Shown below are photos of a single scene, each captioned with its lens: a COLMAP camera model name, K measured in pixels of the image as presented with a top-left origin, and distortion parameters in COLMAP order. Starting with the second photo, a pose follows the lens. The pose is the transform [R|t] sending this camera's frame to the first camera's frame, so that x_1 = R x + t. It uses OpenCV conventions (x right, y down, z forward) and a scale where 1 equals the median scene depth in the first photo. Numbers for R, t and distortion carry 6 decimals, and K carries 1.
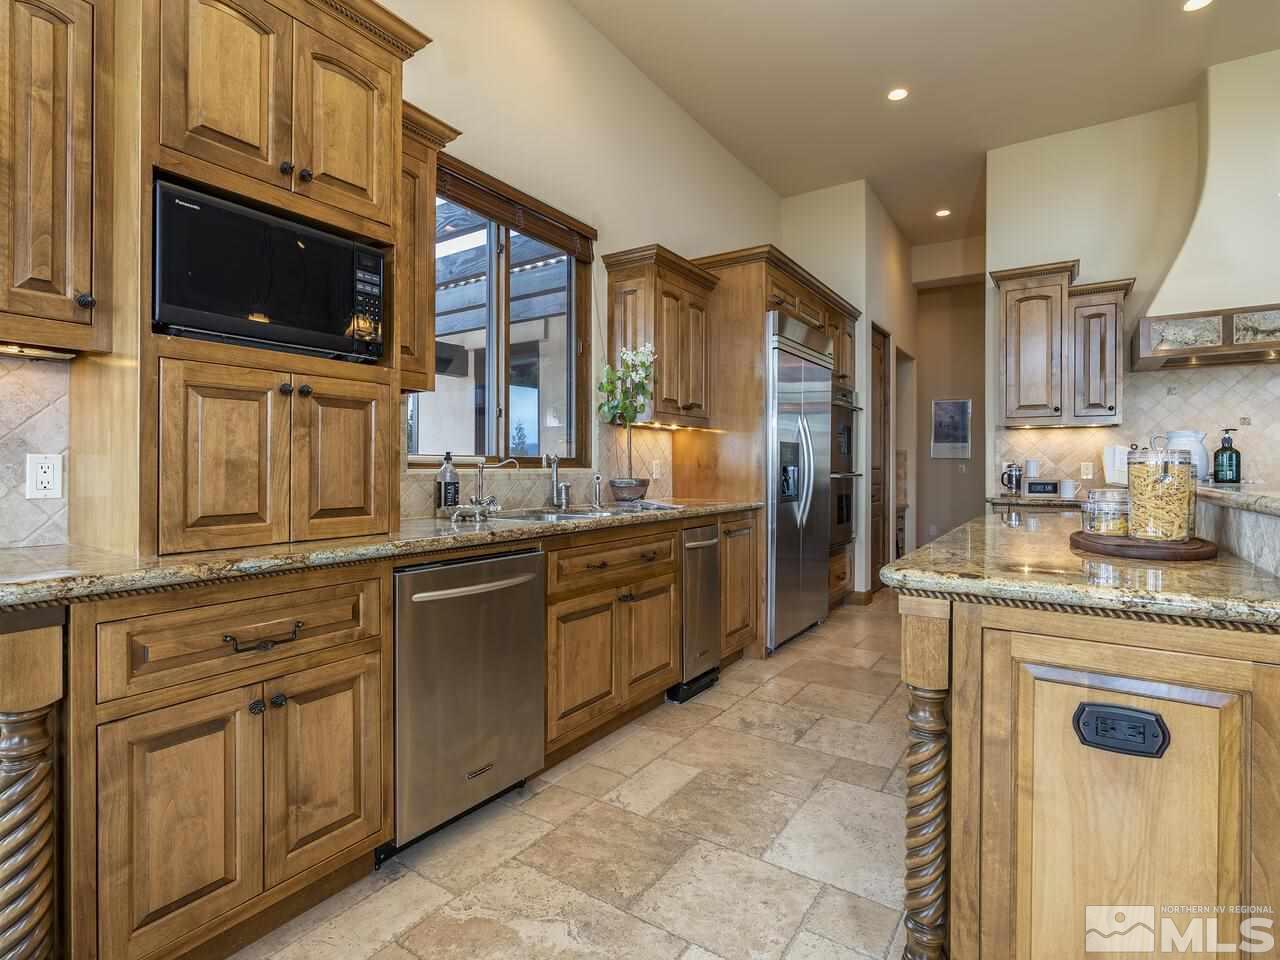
lens RADIAL K [[650.7, 0, 632.7], [0, 650.7, 468.4], [0, 0, 1]] dist [-0.006137, -0.000371]
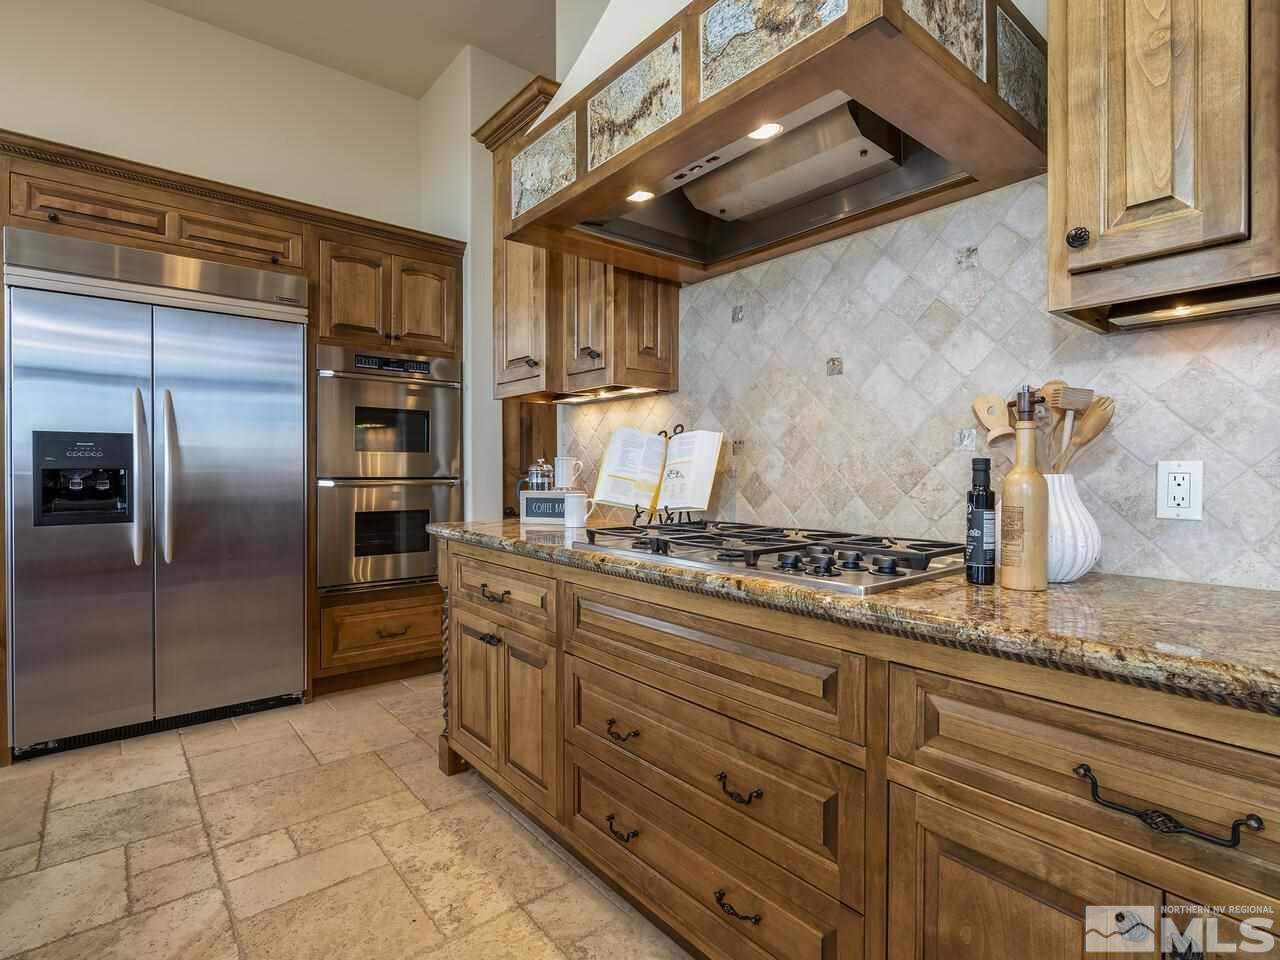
lens RADIAL K [[641.9, 0, 639.9], [0, 641.9, 473.8], [0, 0, 1]] dist [-0.009210, 0.000522]
pose [[0.960220, -0.001055, -0.279243, 1.007080], [0.002116, 0.999992, 0.003496, -0.000805], [0.279237, -0.003948, 0.960214, 0.576466]]
